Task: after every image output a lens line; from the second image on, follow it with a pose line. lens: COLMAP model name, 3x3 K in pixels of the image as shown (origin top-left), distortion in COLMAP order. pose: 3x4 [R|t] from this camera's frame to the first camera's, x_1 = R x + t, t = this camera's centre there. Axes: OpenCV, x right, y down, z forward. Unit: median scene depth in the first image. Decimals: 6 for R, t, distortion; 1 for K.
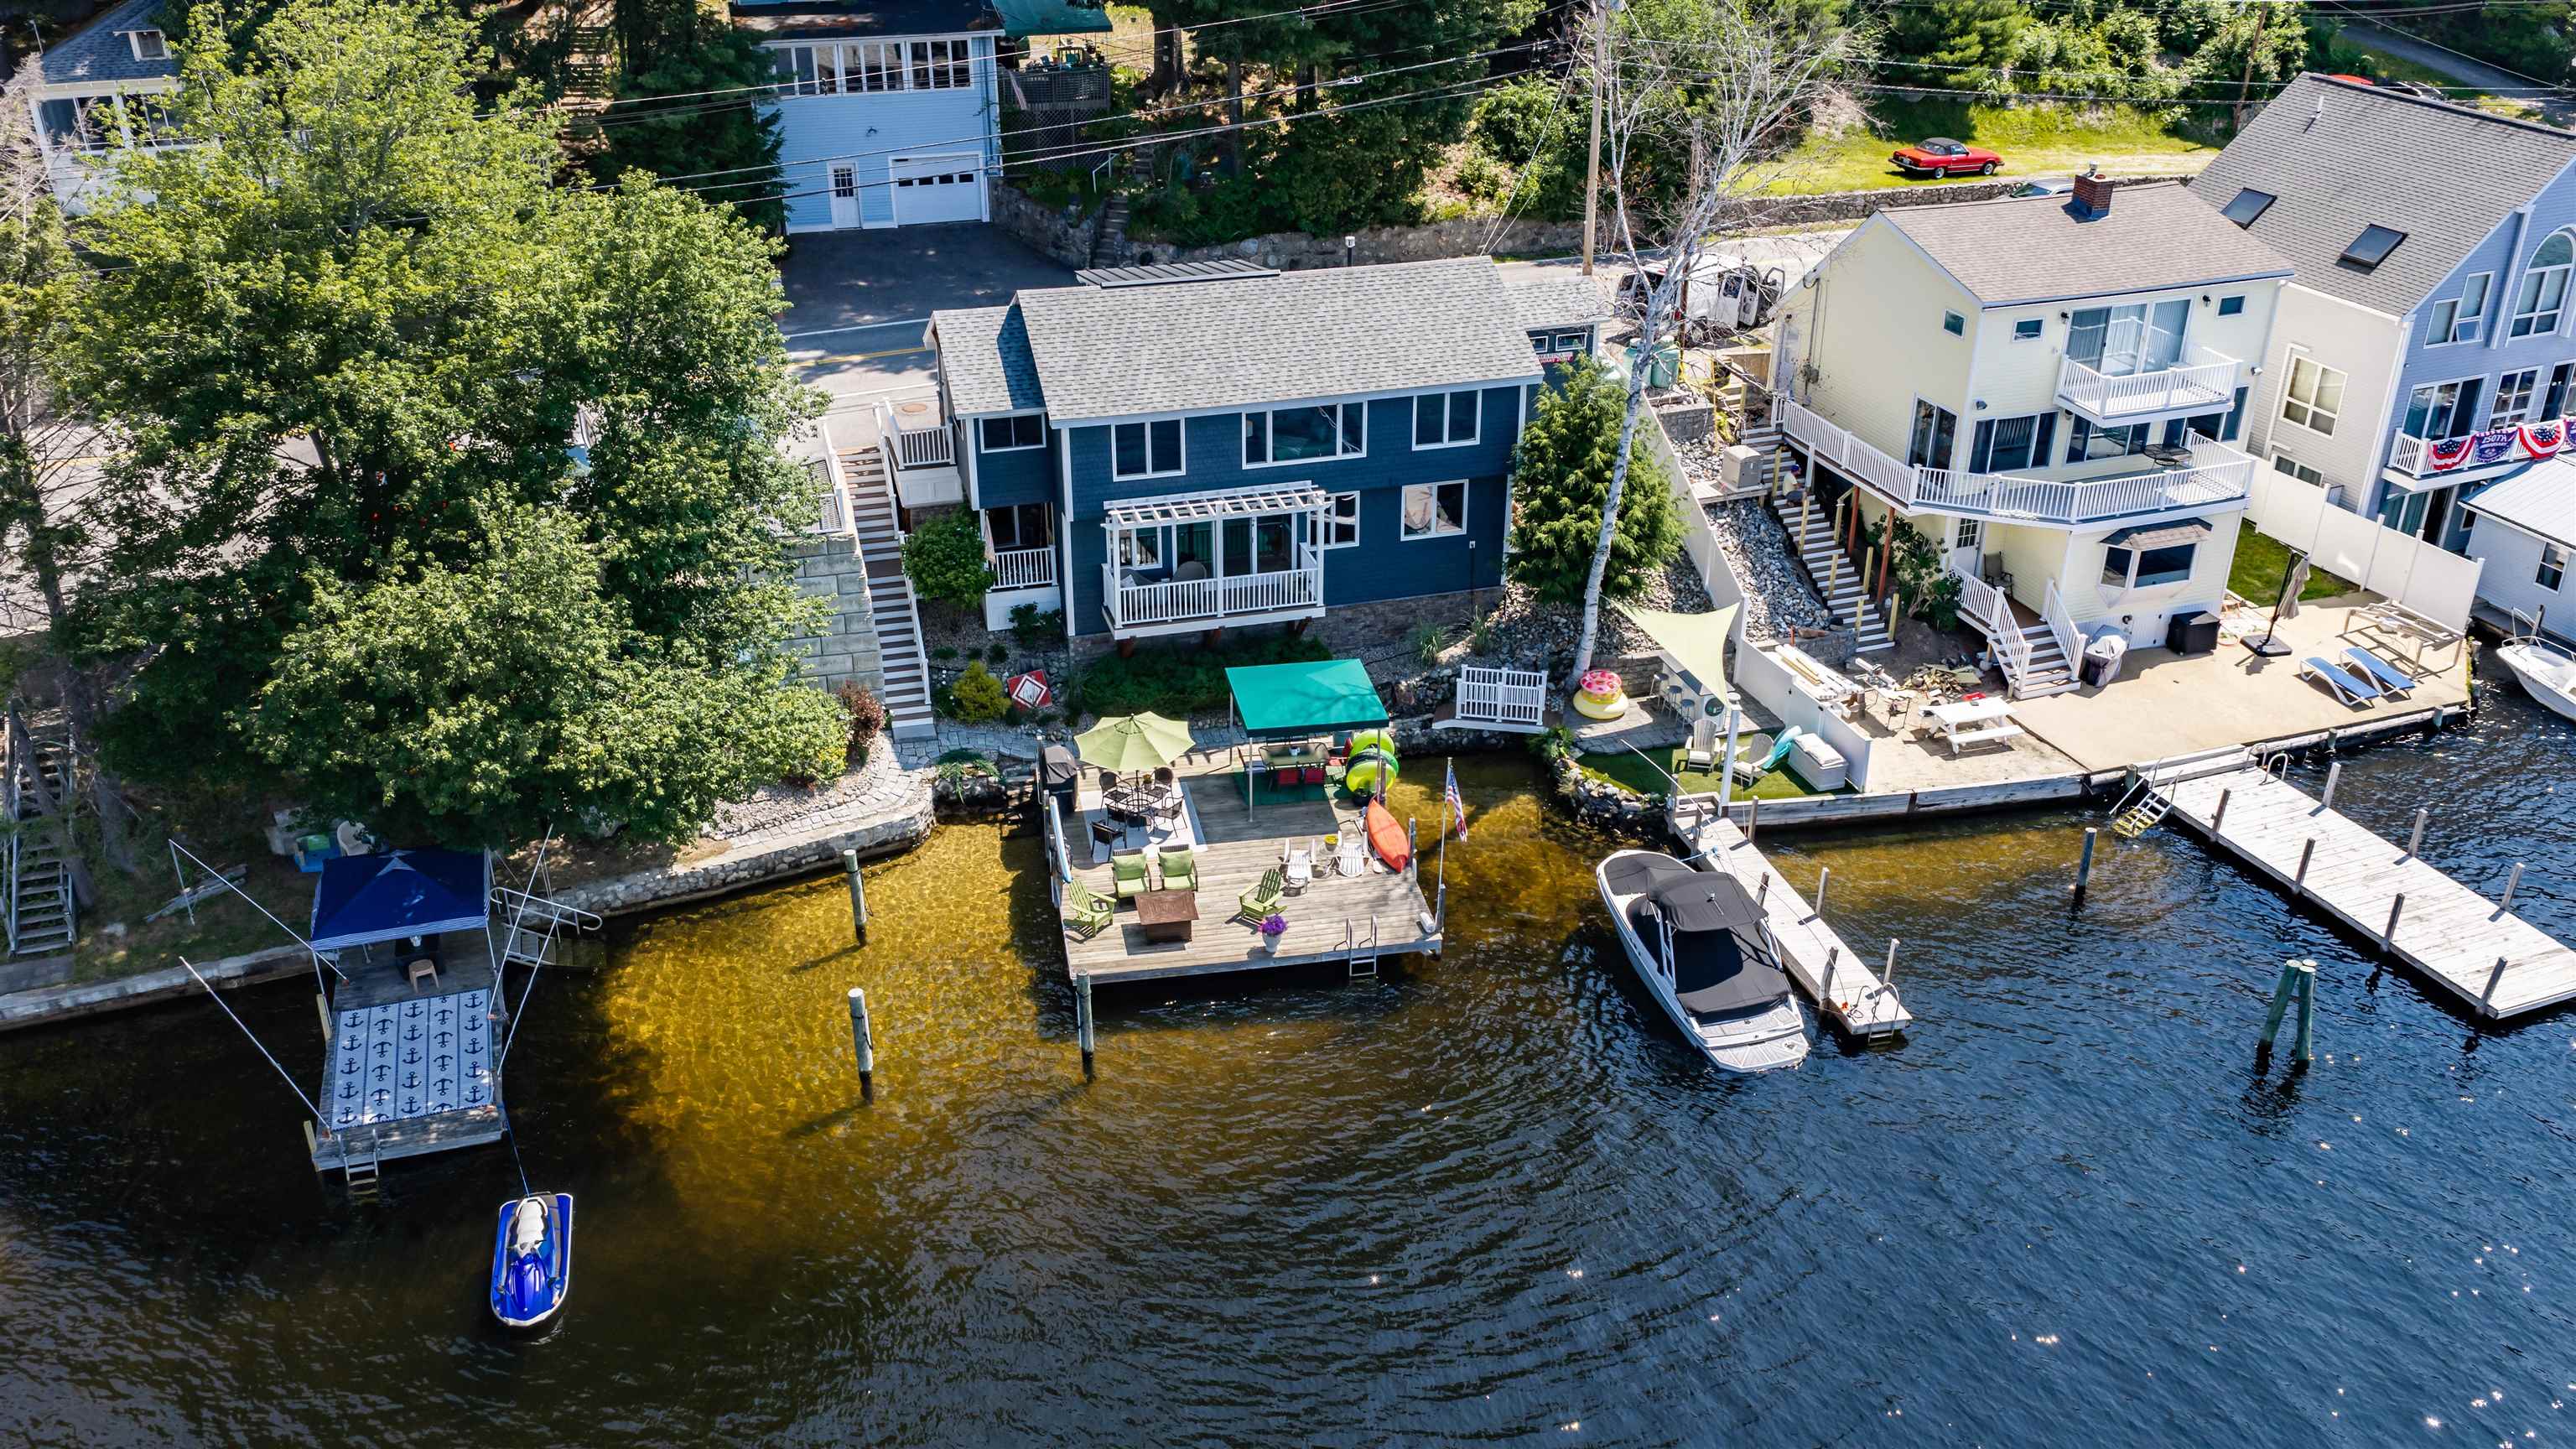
lens RADIAL K [[2130.6, 0, 1288.0], [0, 2130.6, 724.5], [0, 0, 1]] dist [0.030636, -0.066037]
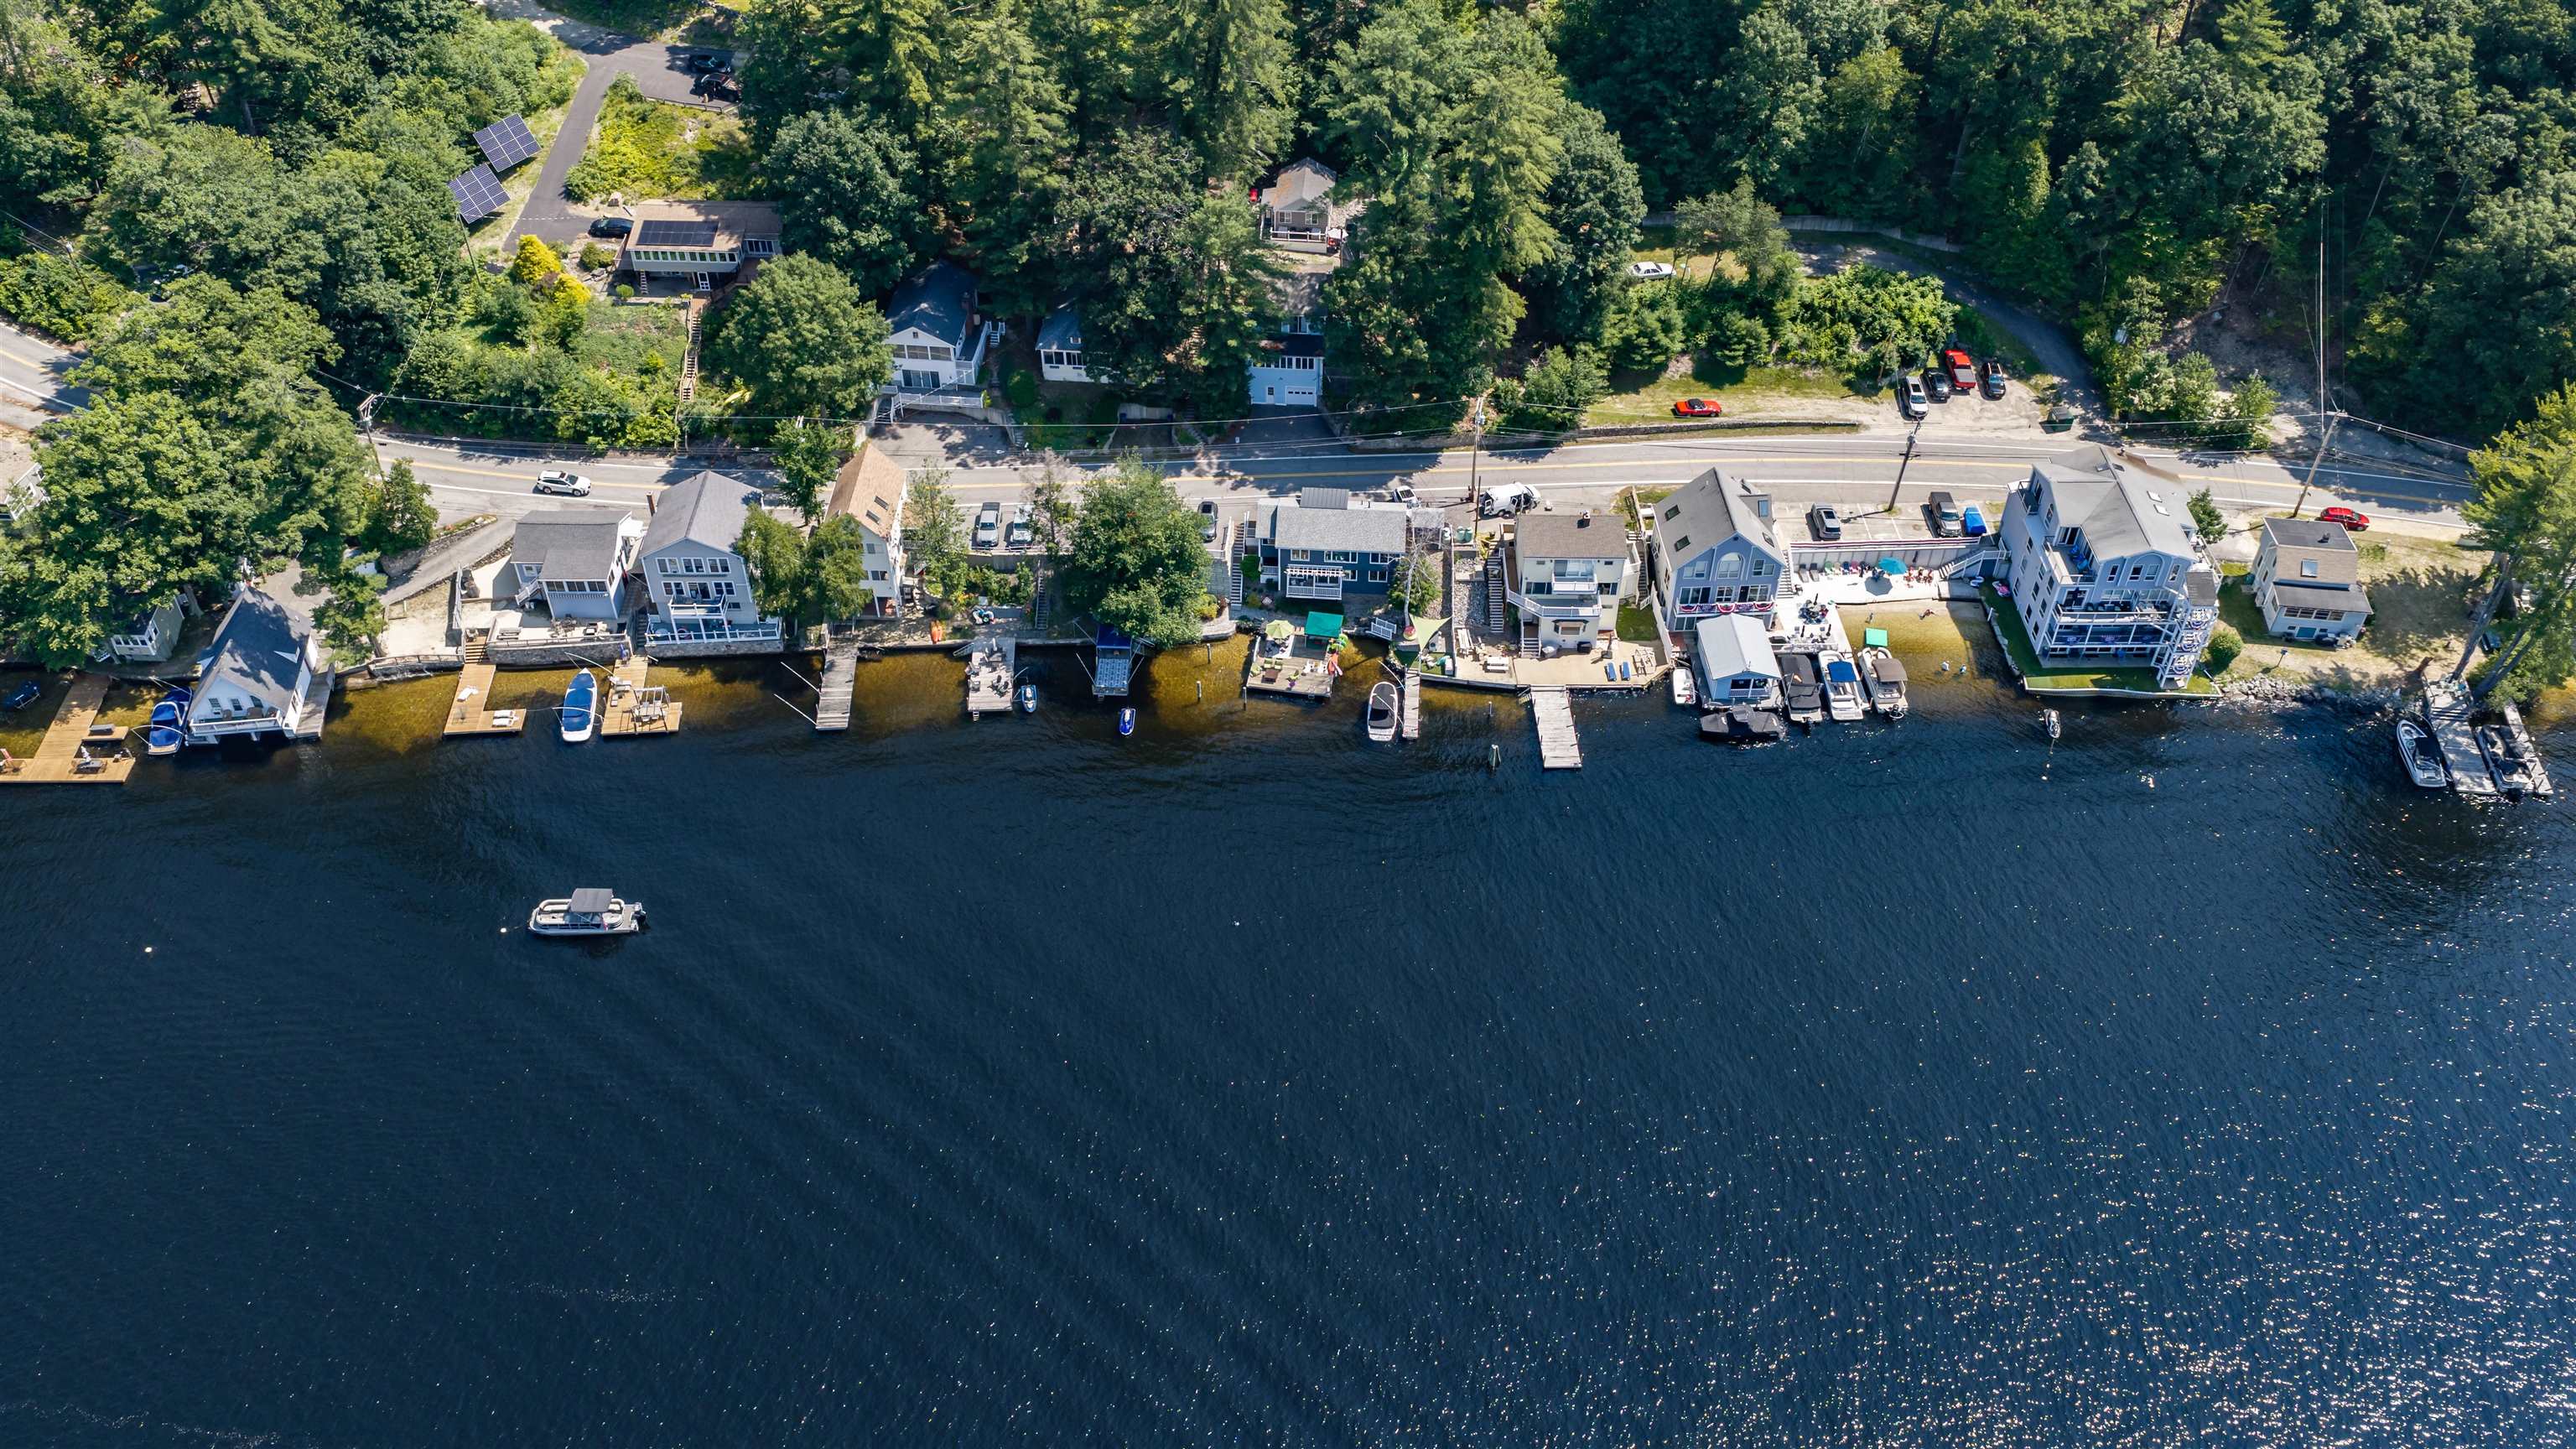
lens RADIAL K [[2130.6, 0, 1288.0], [0, 2130.6, 724.5], [0, 0, 1]] dist [0.030636, -0.066037]
pose [[0.942488, 0.233334, -0.239315, 0.917968], [-0.160640, 0.944102, 0.287865, -0.948588], [0.293106, -0.232865, 0.927288, -2.708736]]
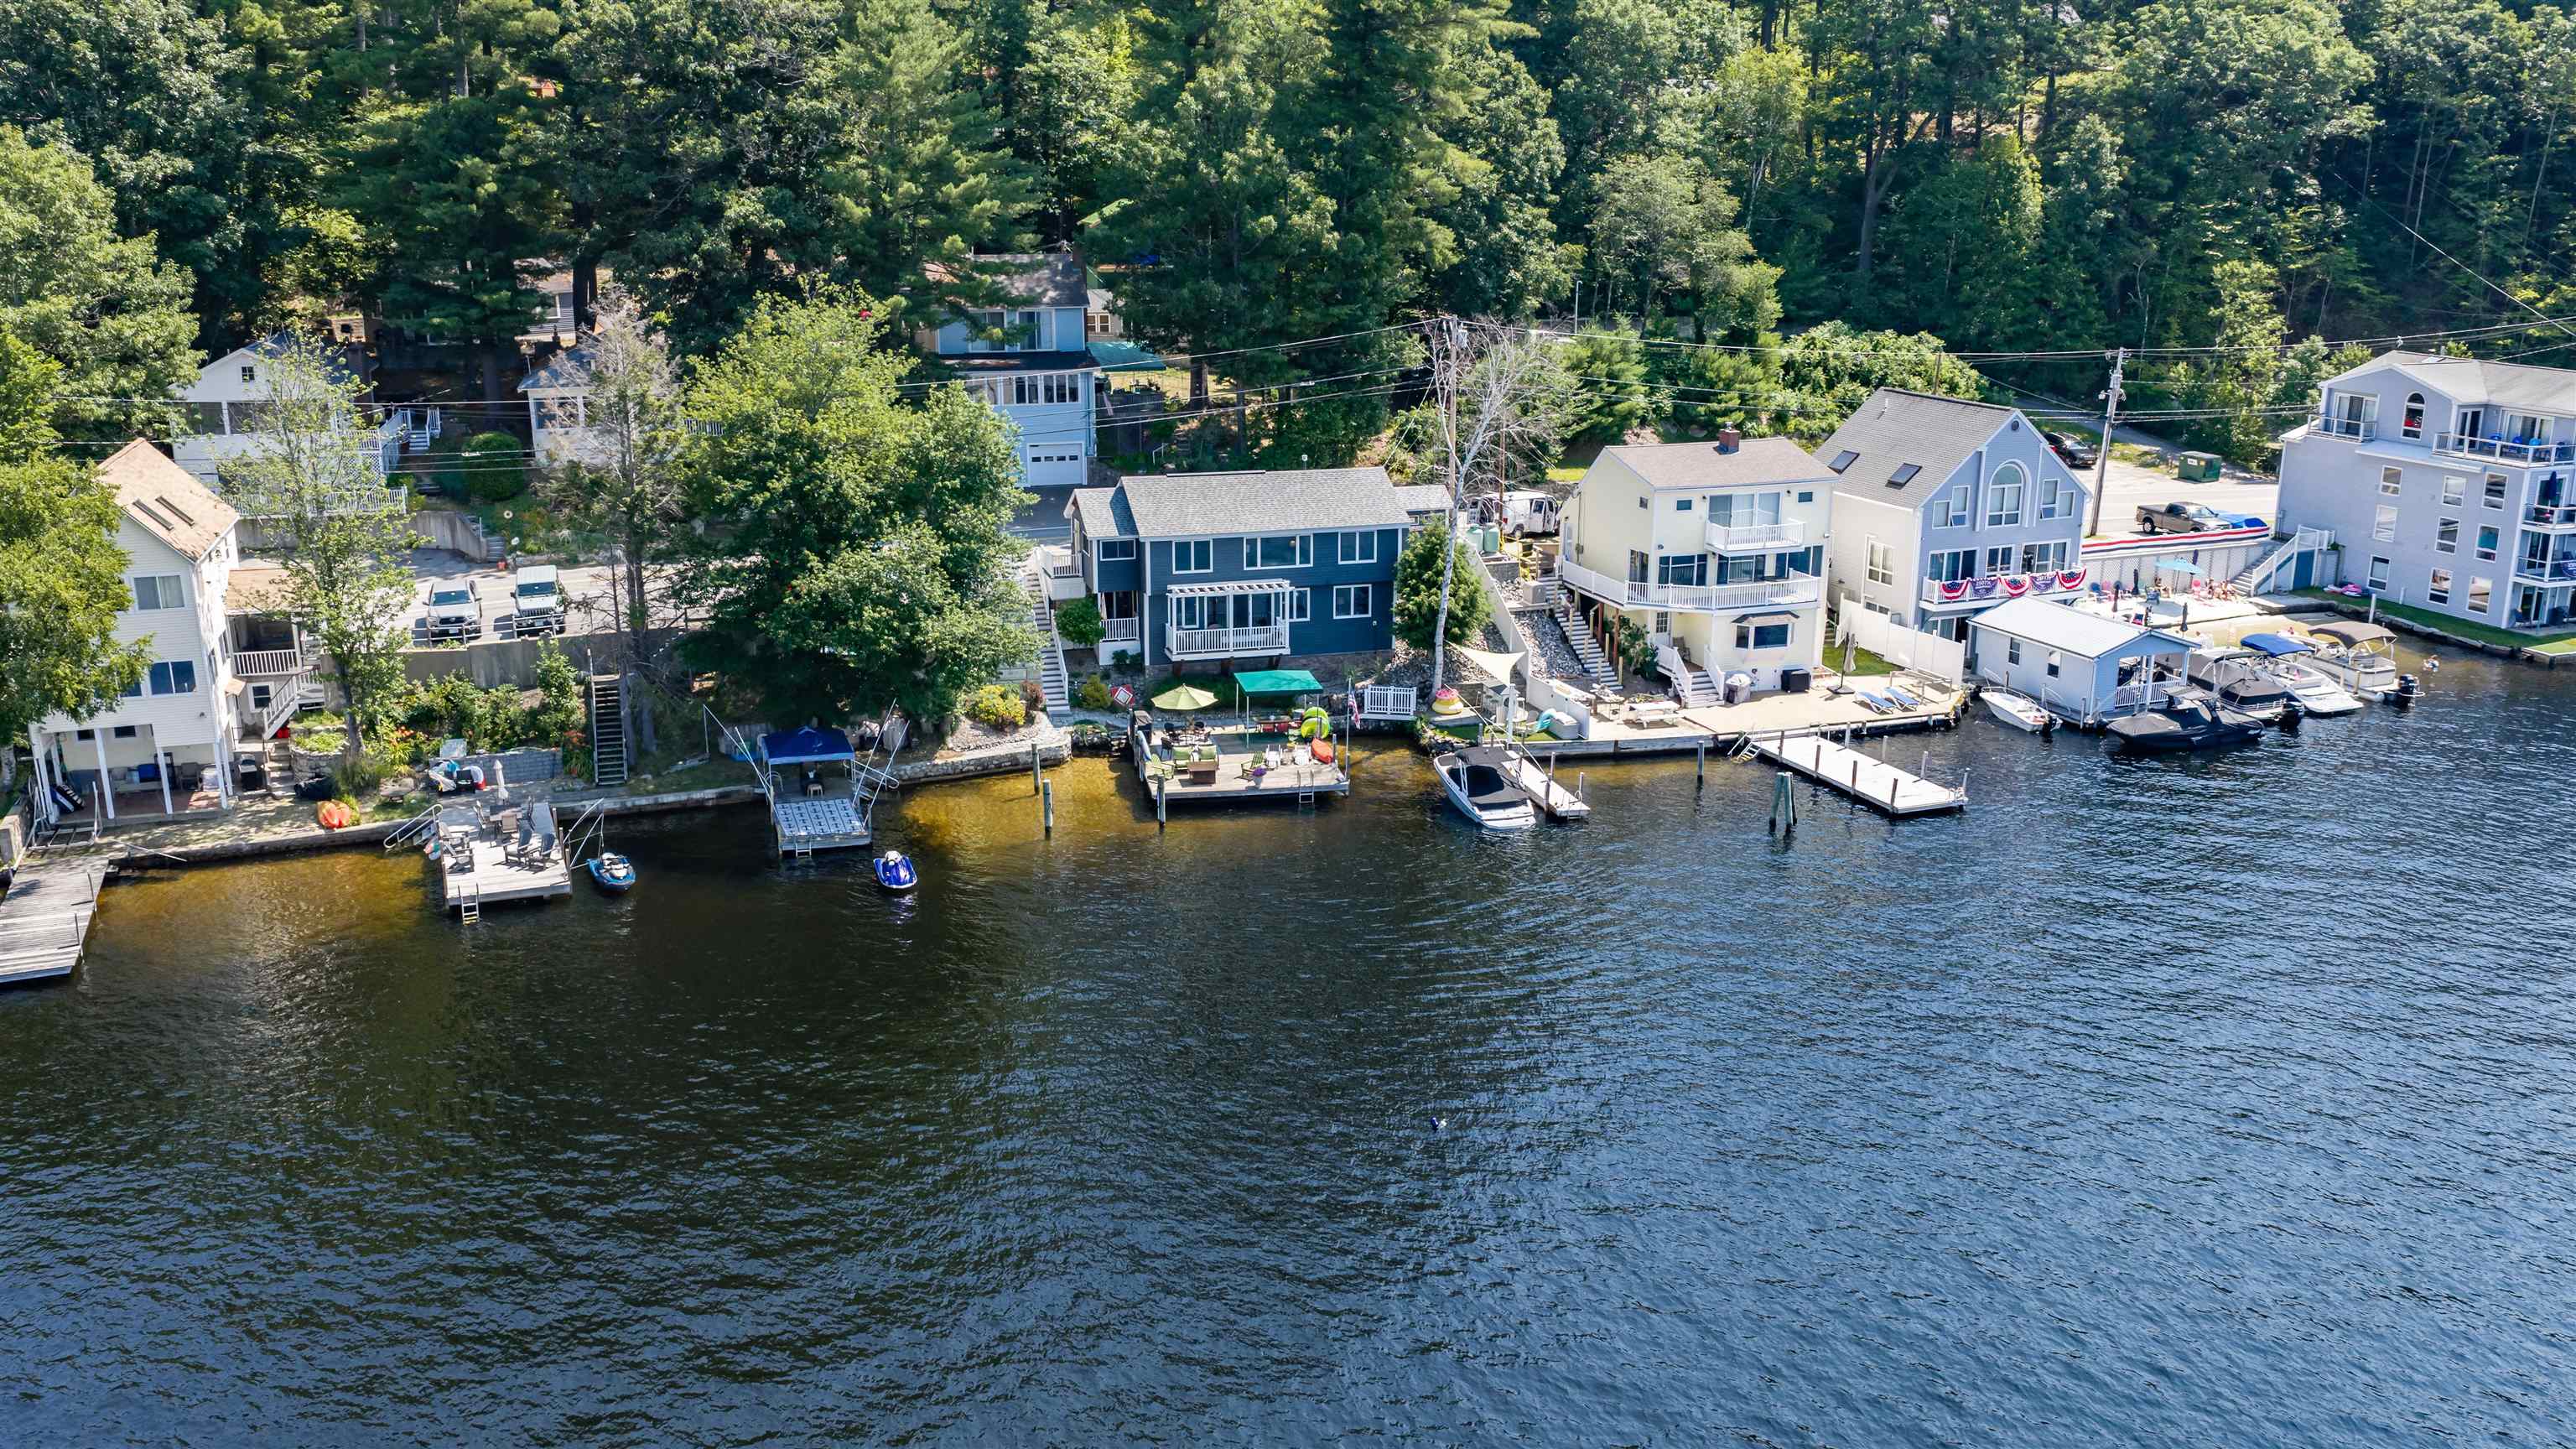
lens RADIAL K [[2130.6, 0, 1288.0], [0, 2130.6, 724.5], [0, 0, 1]] dist [0.030636, -0.066037]
pose [[0.999998, 0.000377, -0.001874, 0.019332], [-0.000755, 0.978639, -0.205584, 0.377361], [0.001756, 0.205585, 0.978638, -0.738719]]
